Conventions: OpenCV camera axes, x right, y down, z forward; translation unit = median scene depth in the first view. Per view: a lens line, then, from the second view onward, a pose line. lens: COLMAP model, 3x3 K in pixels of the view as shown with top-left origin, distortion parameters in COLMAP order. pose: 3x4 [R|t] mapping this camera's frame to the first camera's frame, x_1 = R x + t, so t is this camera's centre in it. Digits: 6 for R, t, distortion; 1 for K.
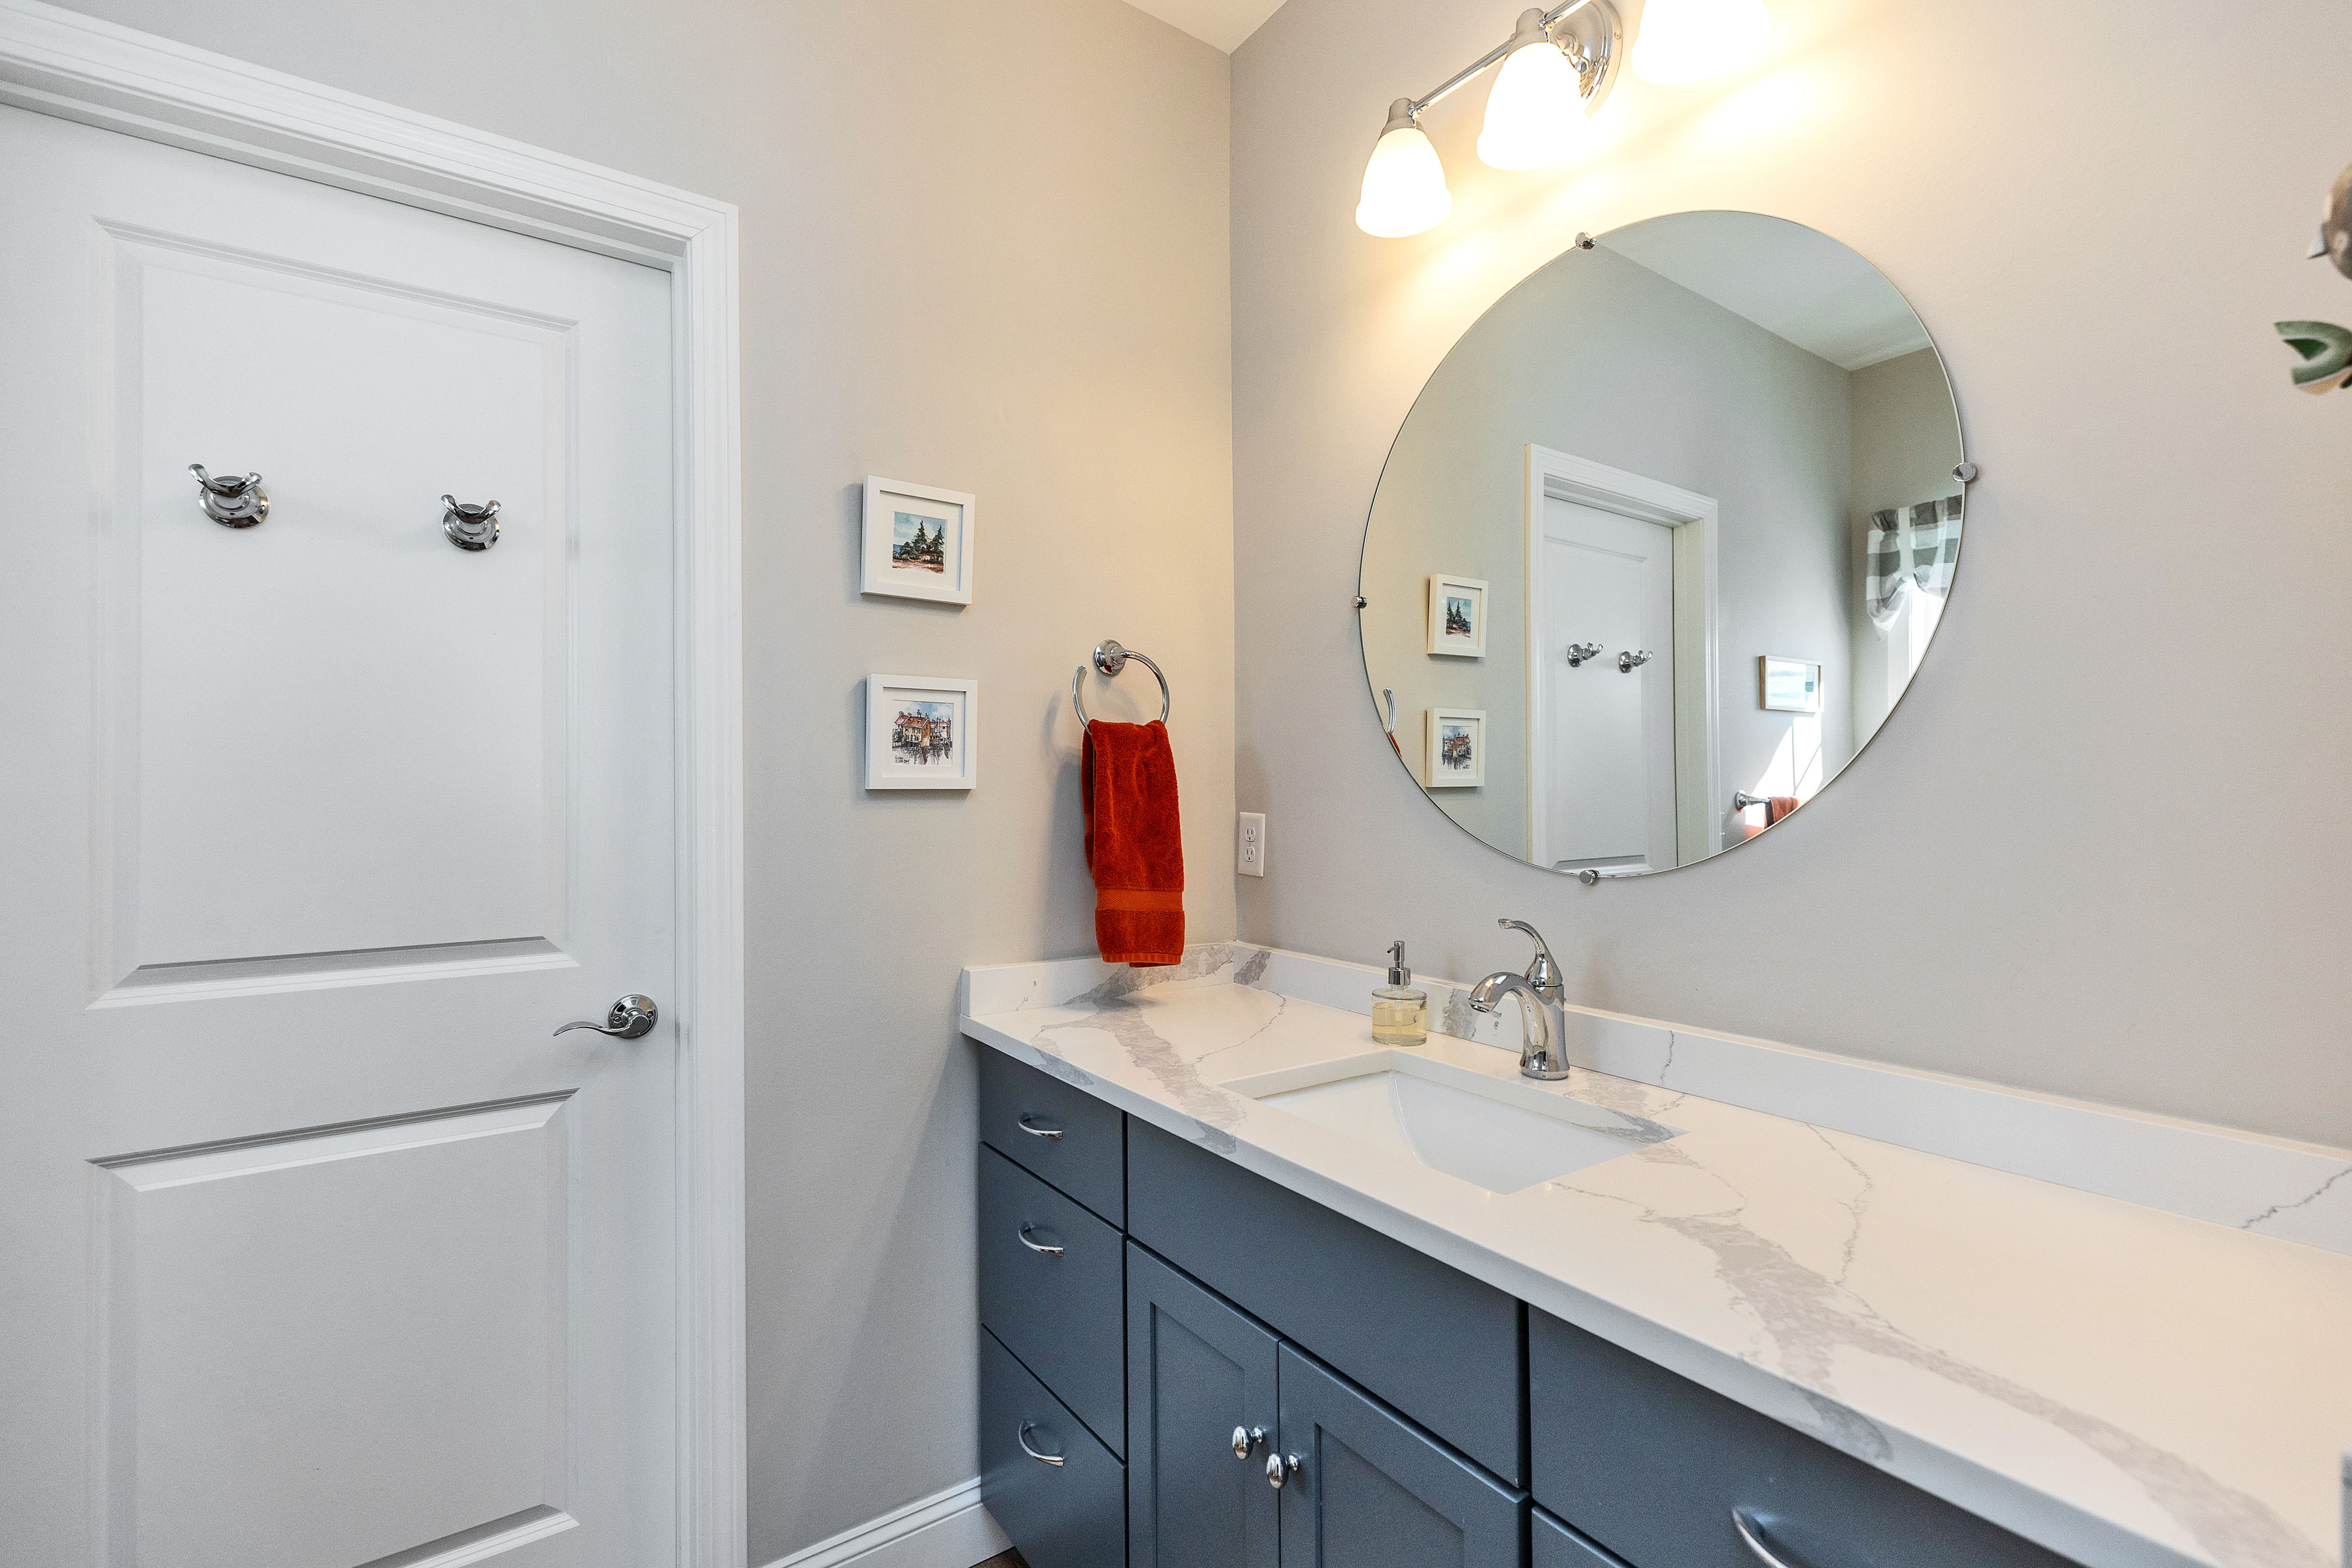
lens RADIAL K [[1054.3, 0, 1177.1], [0, 1054.3, 781.8], [0, 0, 1]] dist [0.002072, -0.001528]
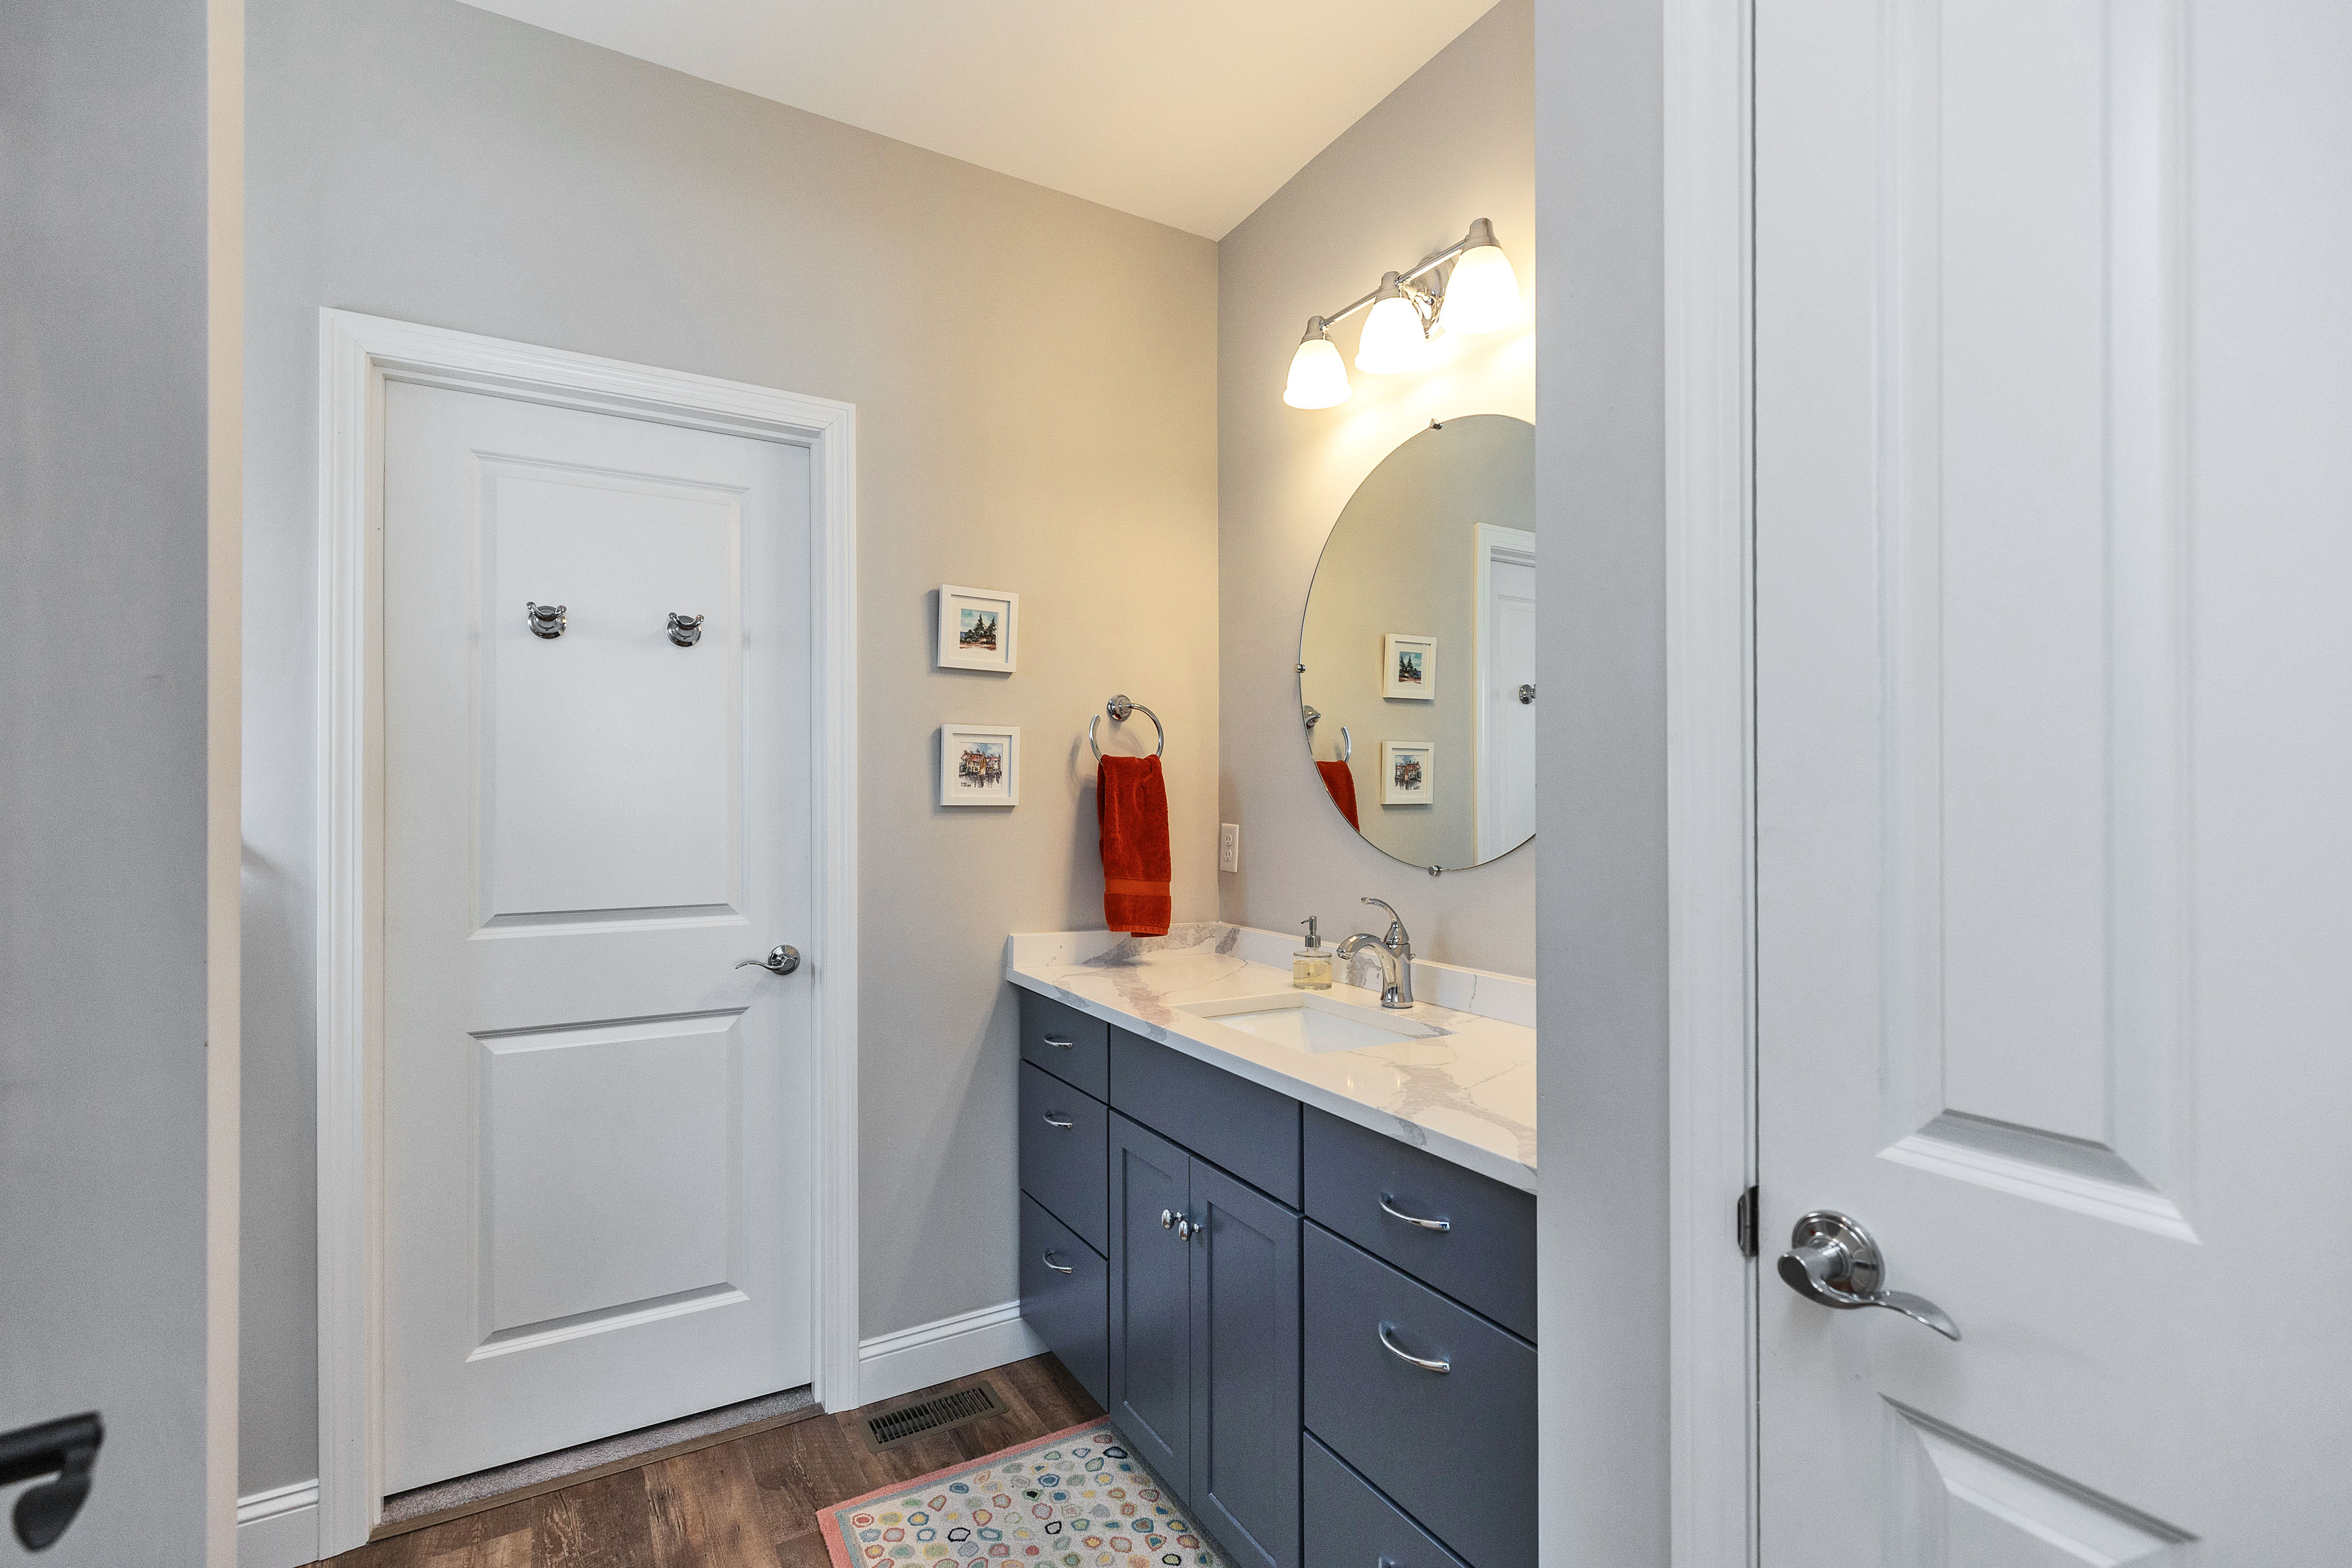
lens RADIAL K [[1054.3, 0, 1171.8], [0, 1054.3, 795.3], [0, 0, 1]] dist [0.002072, -0.001528]
pose [[0.996836, 0.004701, -0.079350, 0.136206], [-0.004465, 0.999985, 0.003156, -0.013210], [0.079363, -0.002792, 0.996842, -0.416276]]
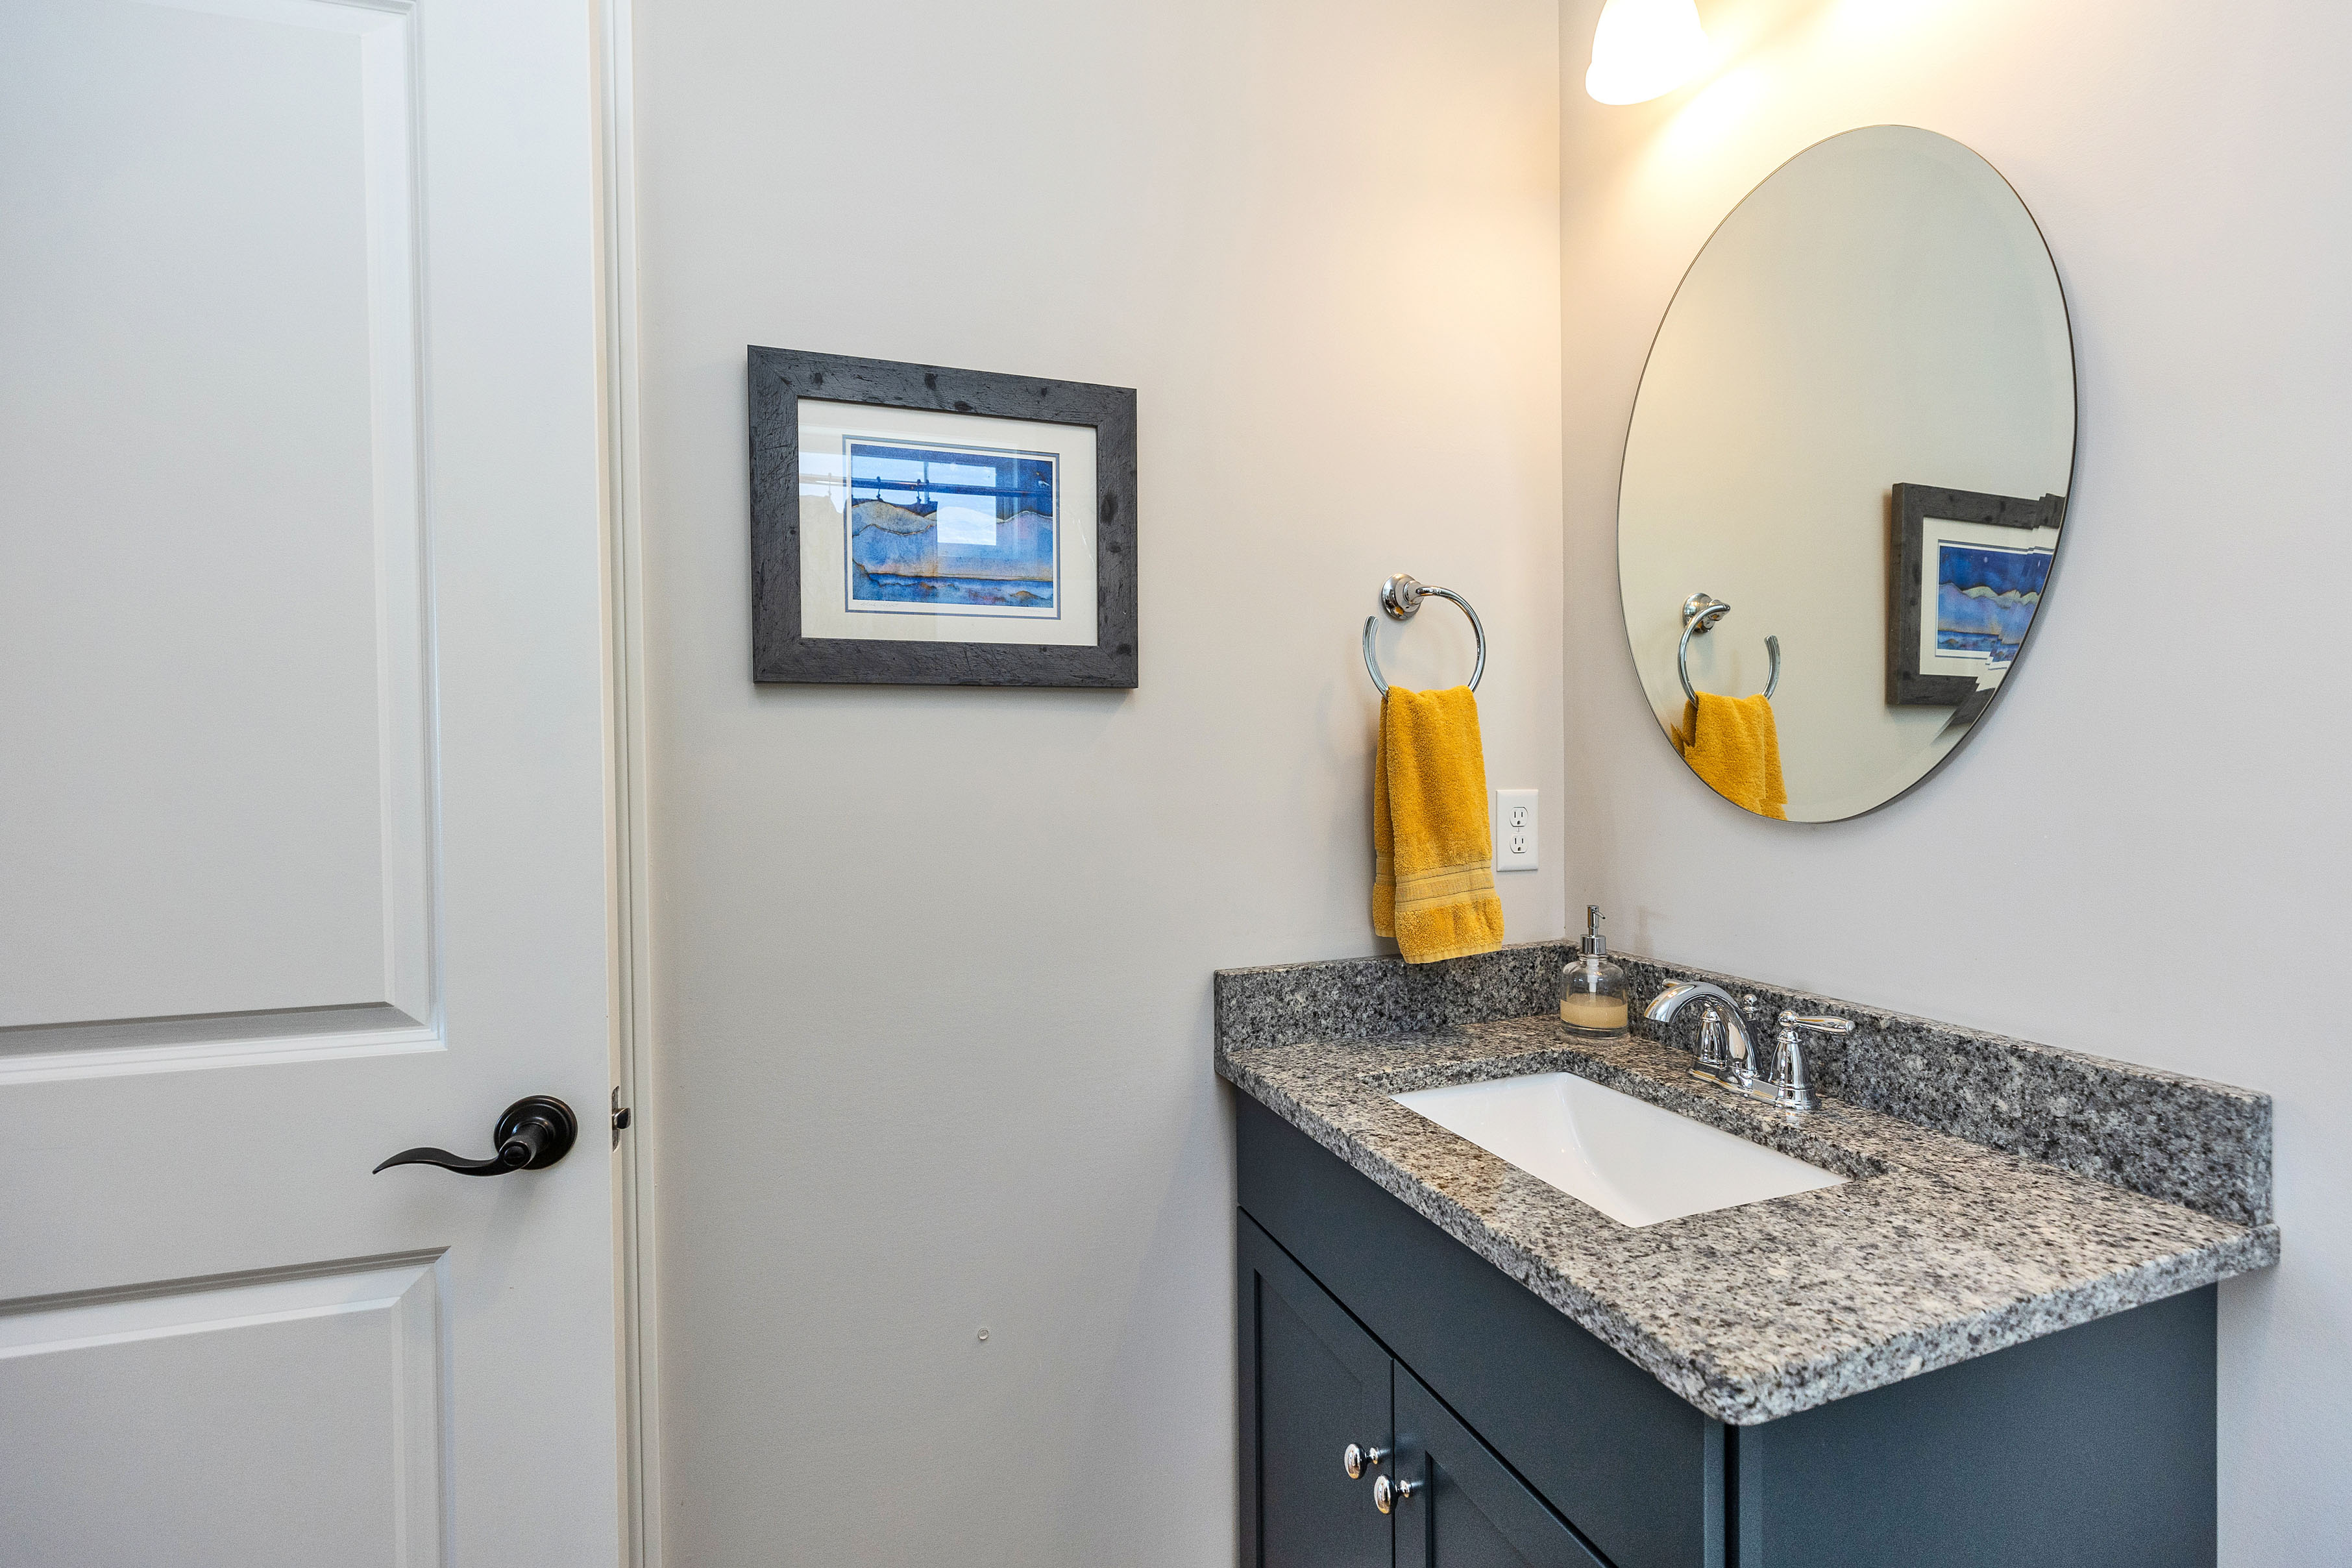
lens RADIAL K [[1054.3, 0, 1179.8], [0, 1054.3, 790.0], [0, 0, 1]] dist [0.002072, -0.001528]
pose [[0.954173, 0.004461, -0.299223, 0.026399], [0.002094, 0.999765, 0.021585, 0.009332], [0.299249, -0.021223, 0.953939, 0.528554]]
